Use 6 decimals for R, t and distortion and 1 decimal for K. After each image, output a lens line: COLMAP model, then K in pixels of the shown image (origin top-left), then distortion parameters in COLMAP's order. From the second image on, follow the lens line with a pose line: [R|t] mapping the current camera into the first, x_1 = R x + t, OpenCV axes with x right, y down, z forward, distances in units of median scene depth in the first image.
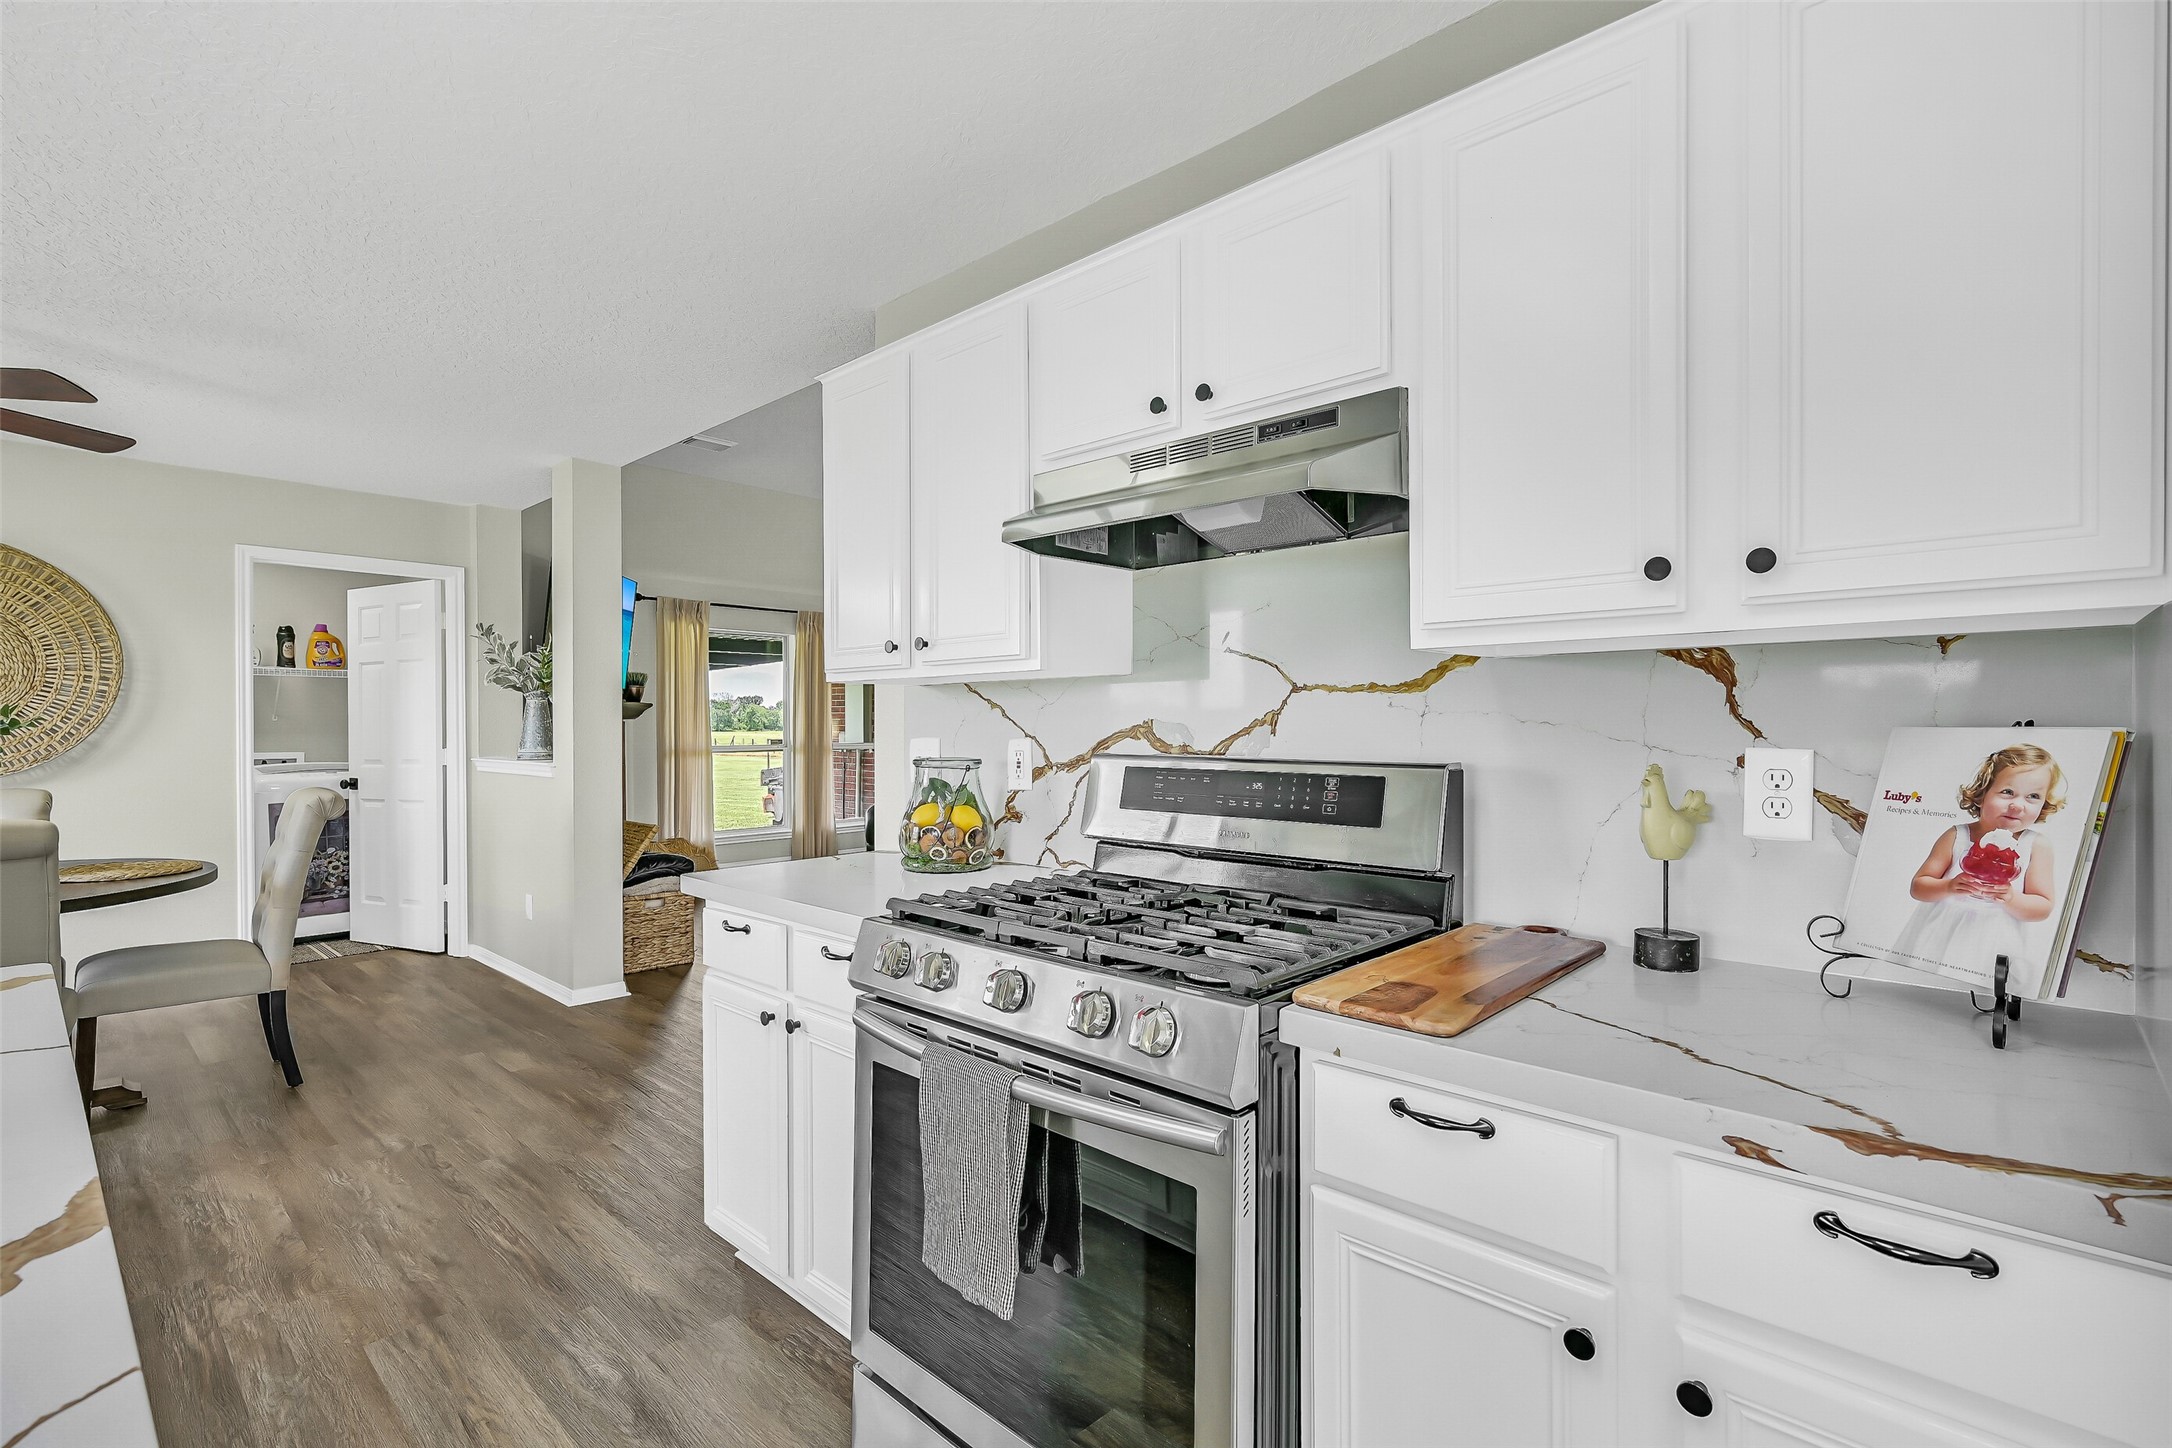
lens RADIAL K [[977.8, 0, 1096.9], [0, 977.8, 727.1], [0, 0, 1]] dist [0.000254, 0.000693]
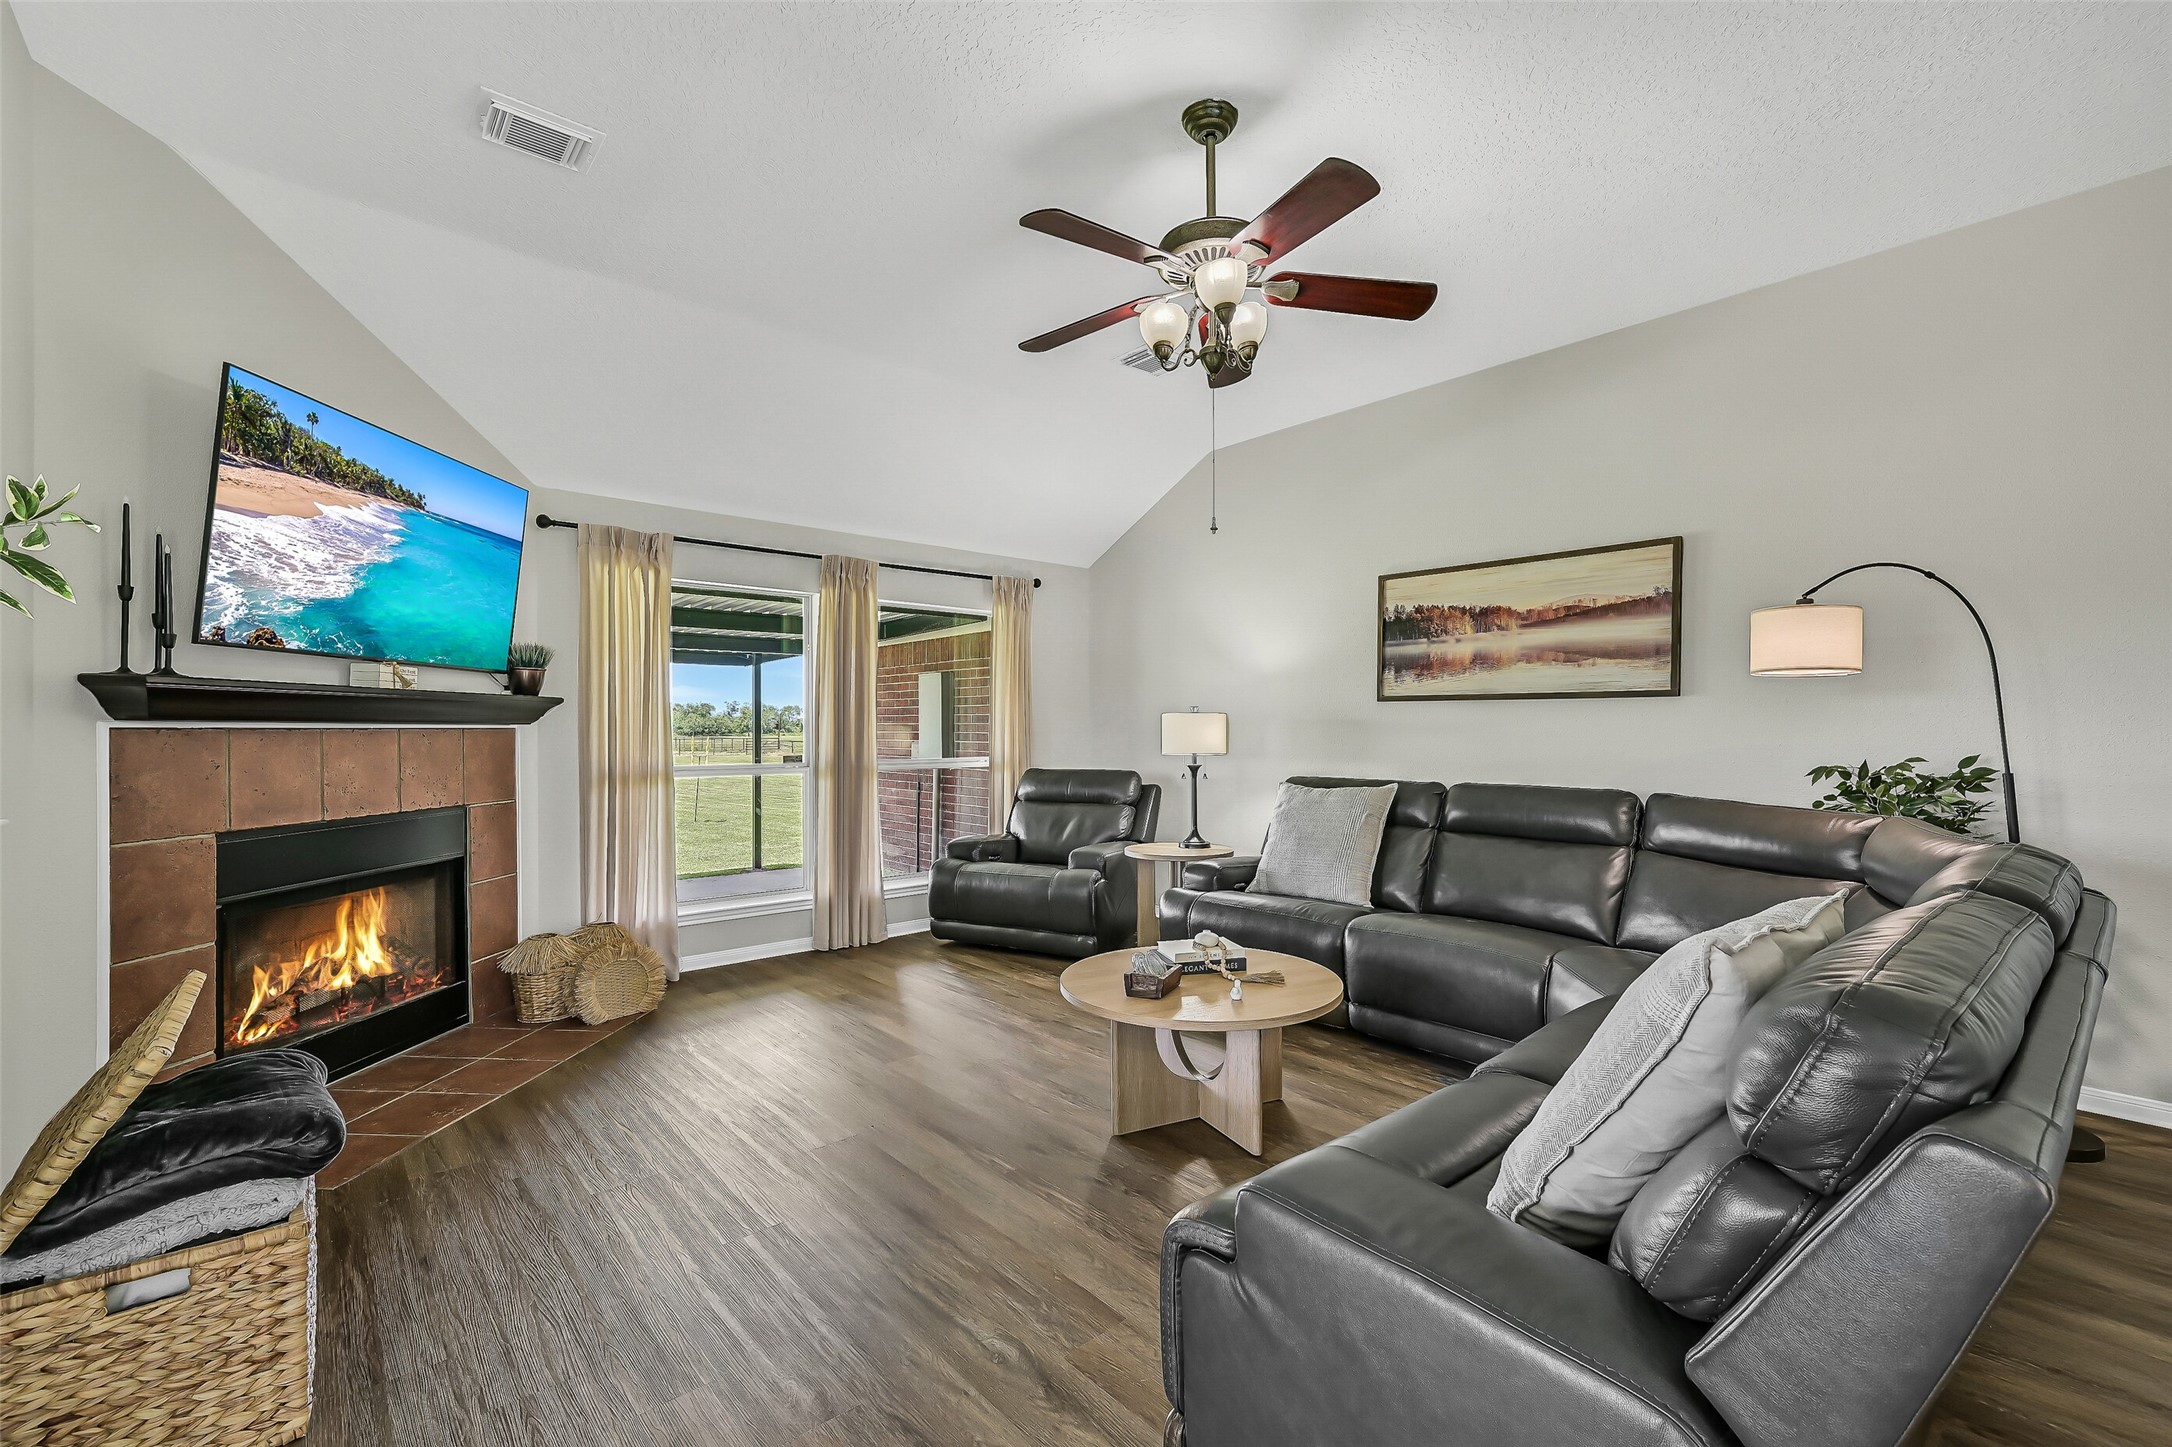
lens RADIAL K [[934.7, 0, 1101.6], [0, 934.7, 727.3], [0, 0, 1]] dist [0.000839, 0.000058]
pose [[0.993967, 0.001029, -0.109674, -0.245668], [-0.001229, 0.999998, -0.001757, -0.022021], [0.109672, 0.001881, 0.993966, 1.781516]]
